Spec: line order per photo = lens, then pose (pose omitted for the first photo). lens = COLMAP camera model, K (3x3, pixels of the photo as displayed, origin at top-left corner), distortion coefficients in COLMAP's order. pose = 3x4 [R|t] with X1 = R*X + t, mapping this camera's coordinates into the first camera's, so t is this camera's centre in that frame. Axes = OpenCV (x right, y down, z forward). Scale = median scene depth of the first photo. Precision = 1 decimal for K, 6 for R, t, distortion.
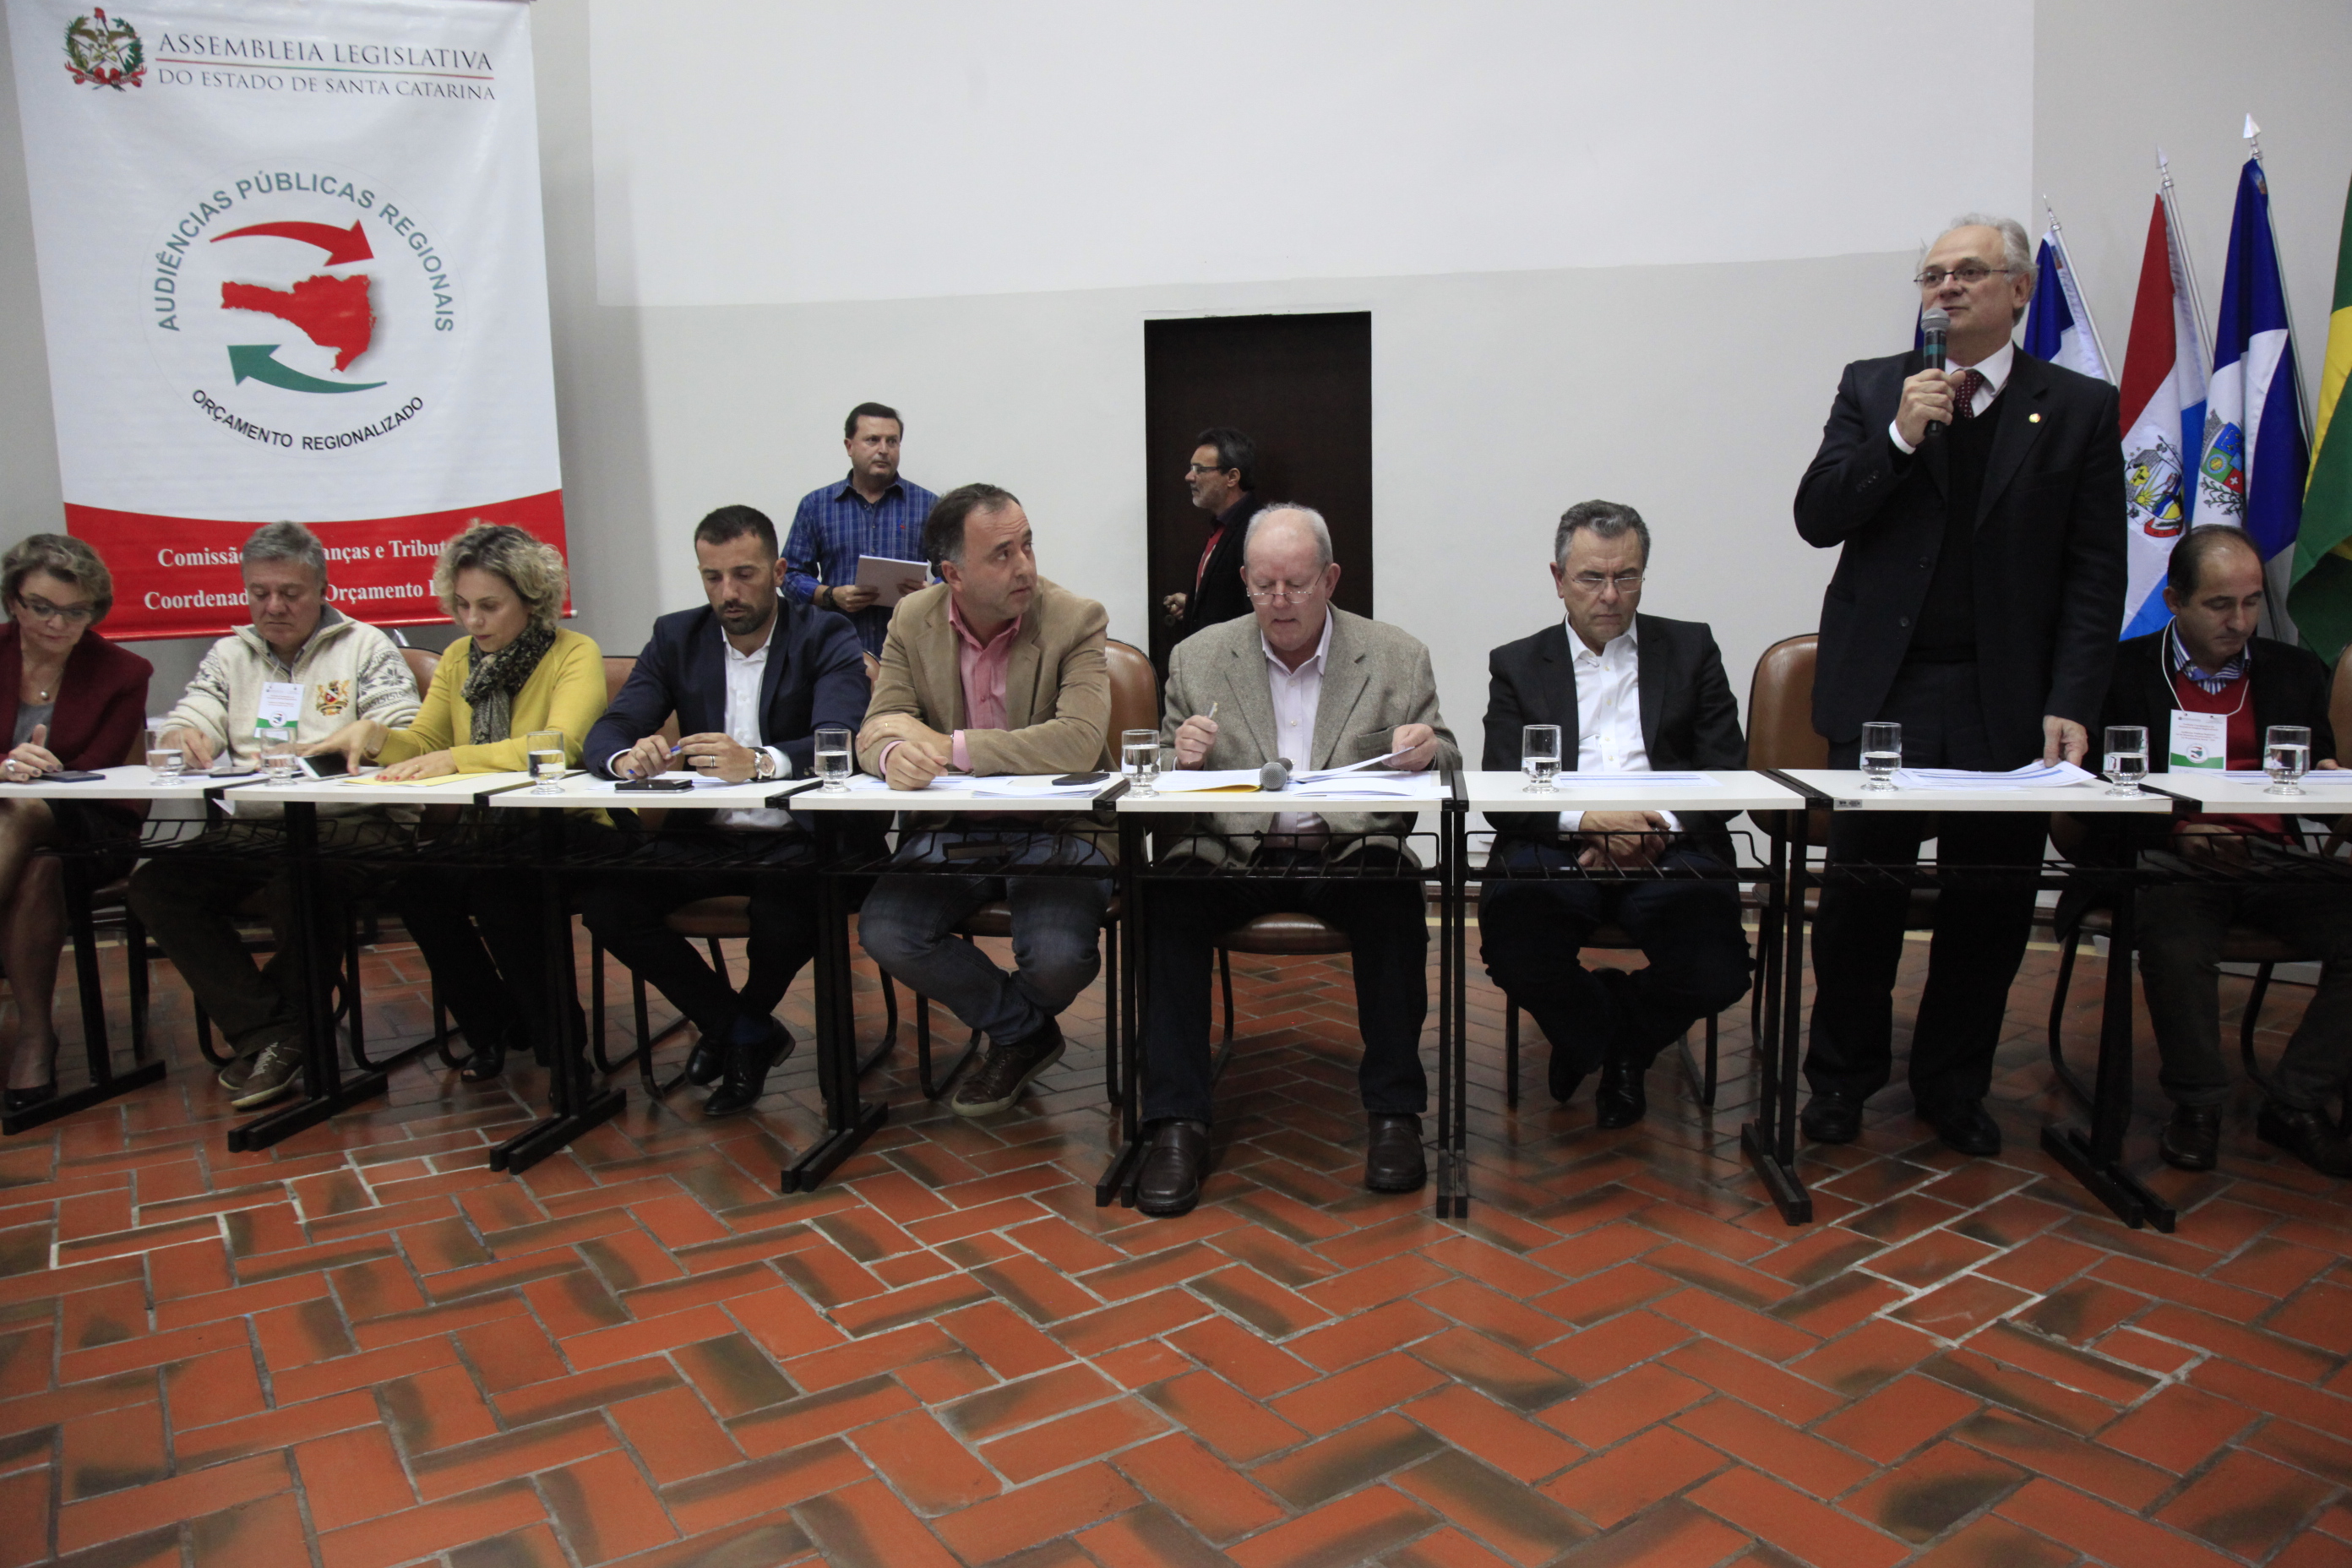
lens RADIAL K [[1604.2, 0, 1217.2], [0, 1604.2, 776.3], [0, 0, 1]] dist [-0.125705, 0.068388]
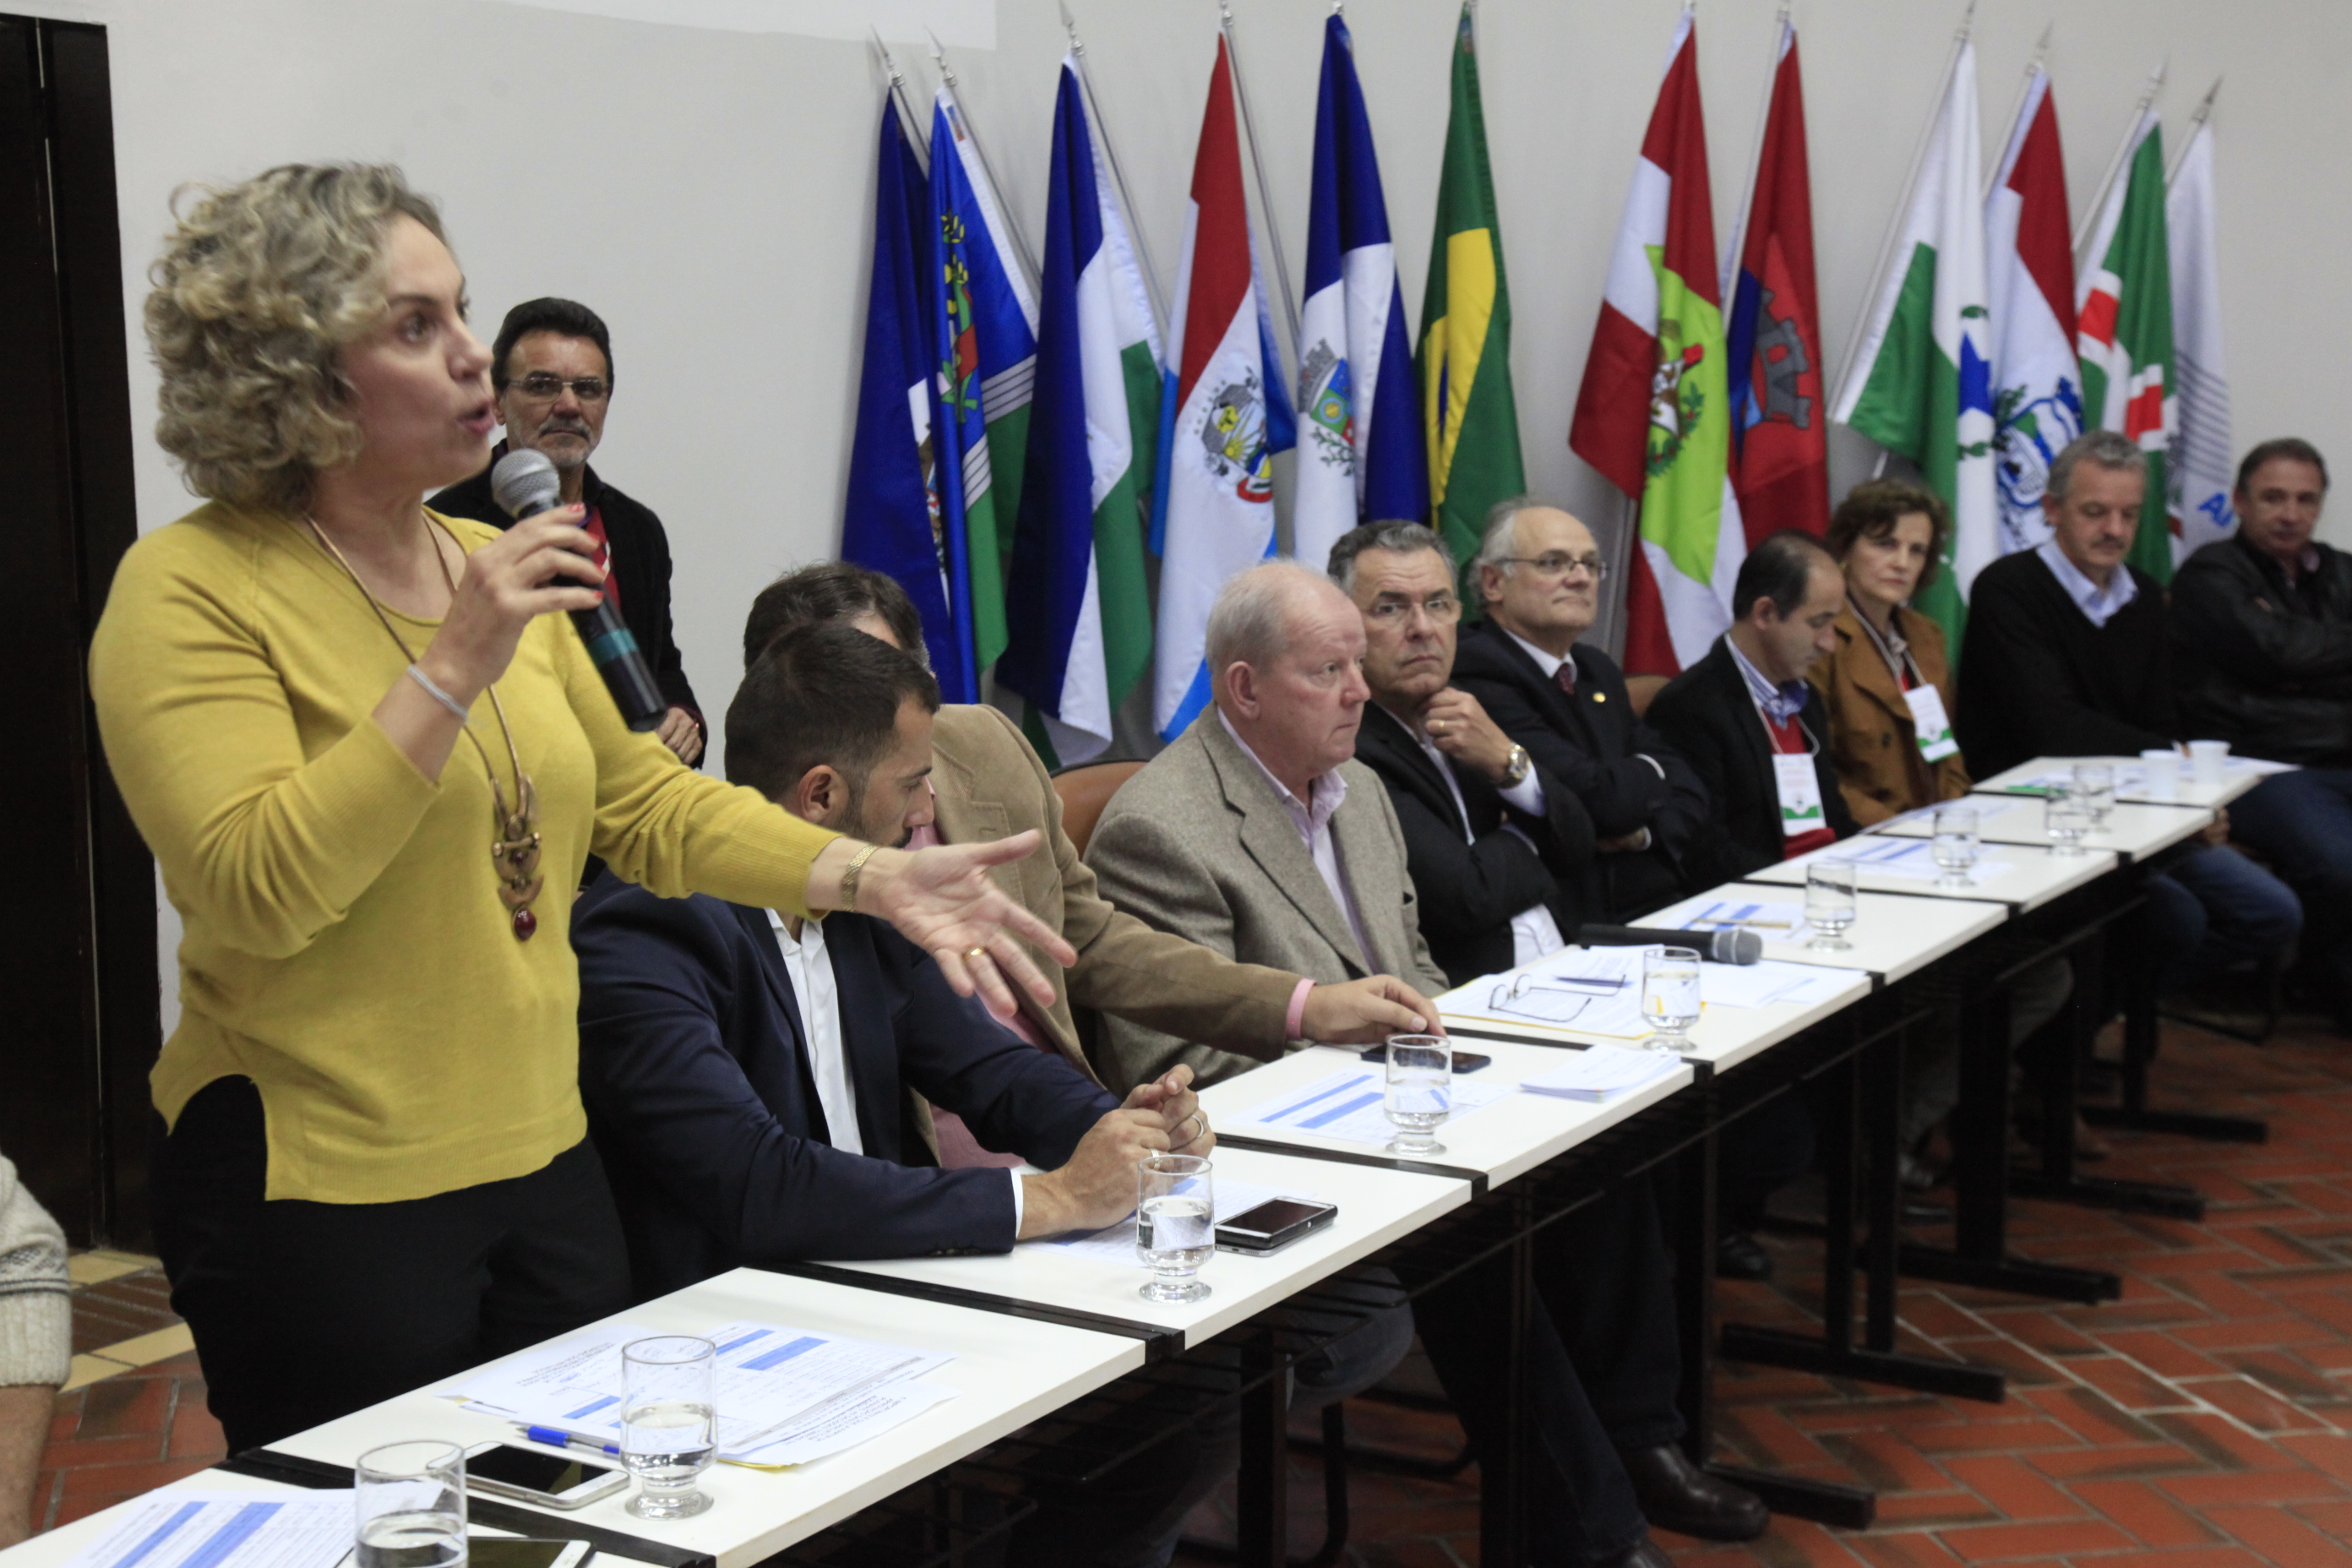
lens RADIAL K [[3232.6, 0, 1210.5], [0, 3232.6, 793.8], [0, 0, 1]] dist [0.110007, 0.144330]
pose [[0.378435, -0.109651, 0.919110, -1.078567], [0.101718, 0.991871, 0.076450, -0.171820], [-0.920022, 0.064559, 0.386512, 0.525974]]
